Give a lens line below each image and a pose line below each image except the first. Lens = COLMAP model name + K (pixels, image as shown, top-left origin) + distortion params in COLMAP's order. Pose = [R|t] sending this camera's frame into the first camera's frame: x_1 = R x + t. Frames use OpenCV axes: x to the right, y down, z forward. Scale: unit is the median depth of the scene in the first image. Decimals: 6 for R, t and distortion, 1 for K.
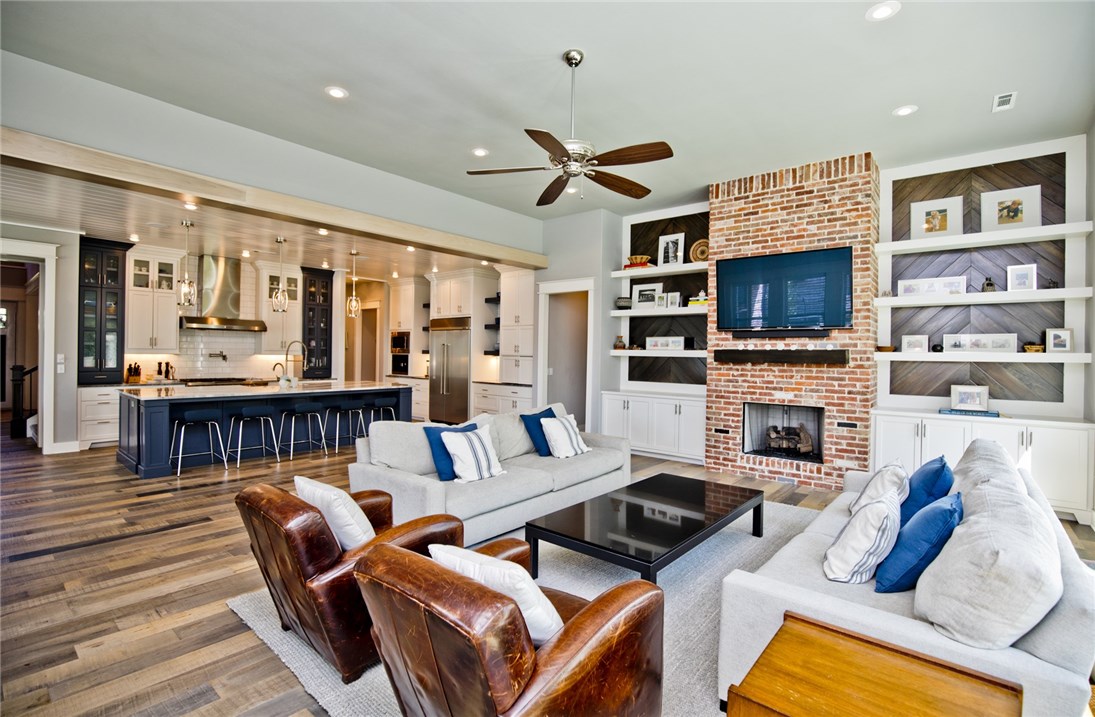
lens RADIAL K [[503.6, 0, 554.3], [0, 503.6, 353.5], [0, 0, 1]] dist [-0.027044, 0.001673]
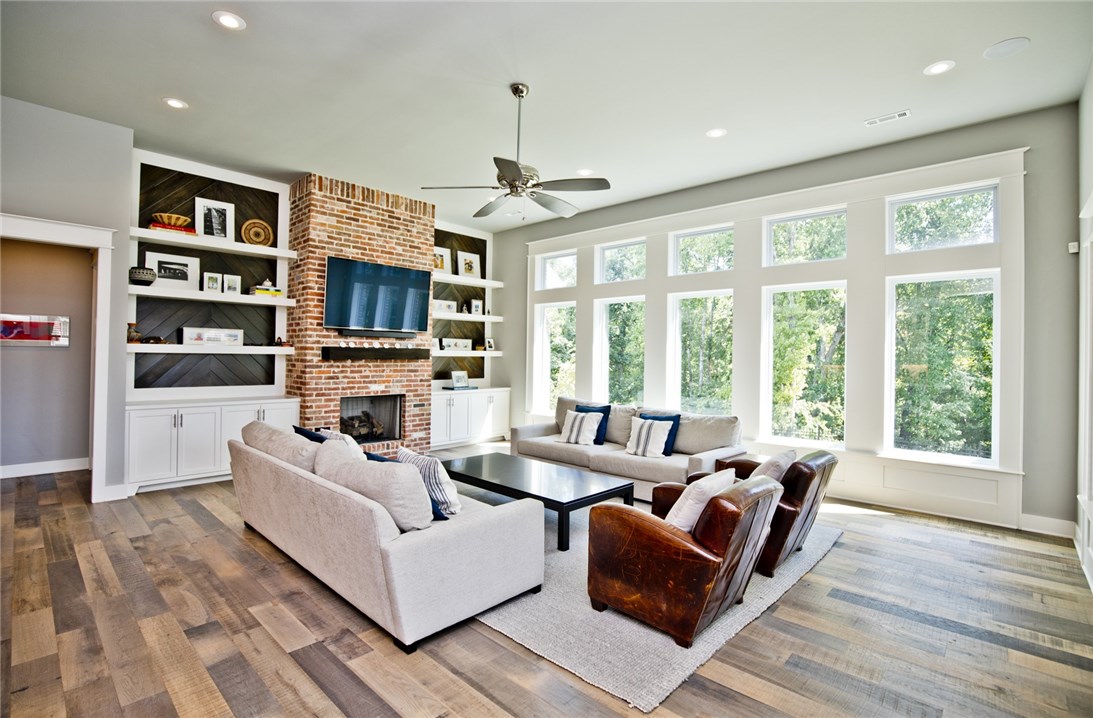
lens RADIAL K [[505.1, 0, 547.1], [0, 505.1, 354.0], [0, 0, 1]] dist [-0.034203, 0.005298]
pose [[0.065936, -0.009447, 0.997779, -0.619928], [-0.012813, 0.999865, 0.010313, -0.009268], [-0.997742, -0.013465, 0.065806, 0.495483]]
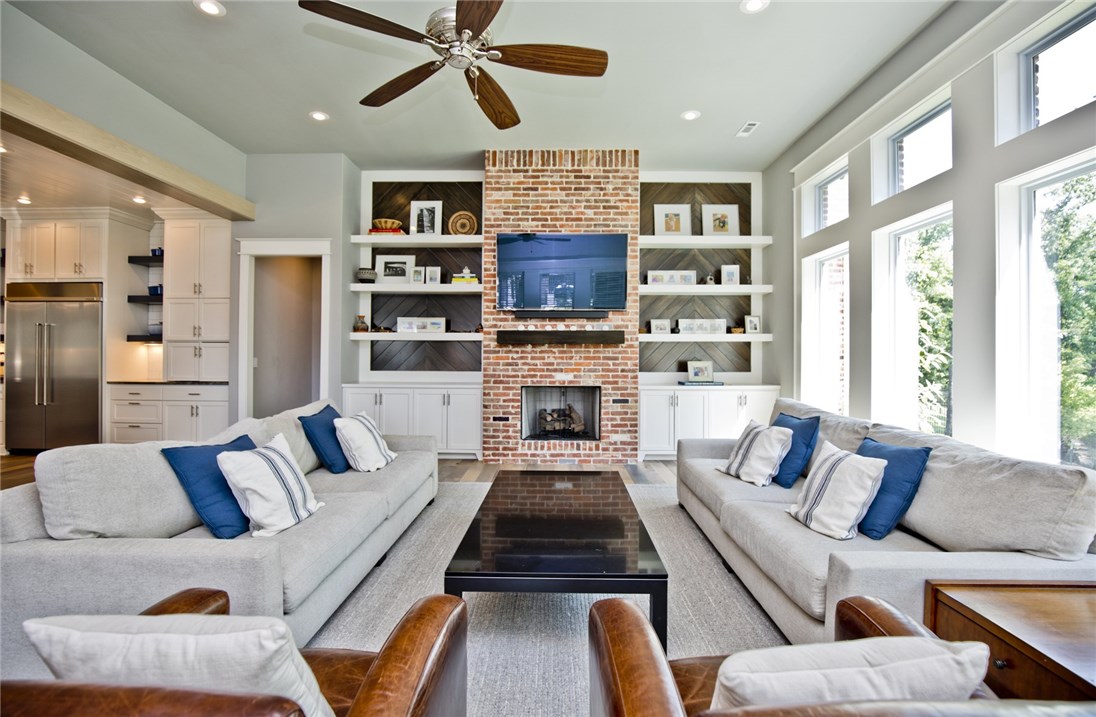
lens RADIAL K [[507.9, 0, 552.2], [0, 507.9, 353.4], [0, 0, 1]] dist [-0.029978, 0.003561]
pose [[0.776850, -0.009607, 0.629612, -0.180943], [0.007043, 0.999954, 0.006568, 0.028180], [-0.629646, -0.000668, 0.776882, 0.212732]]
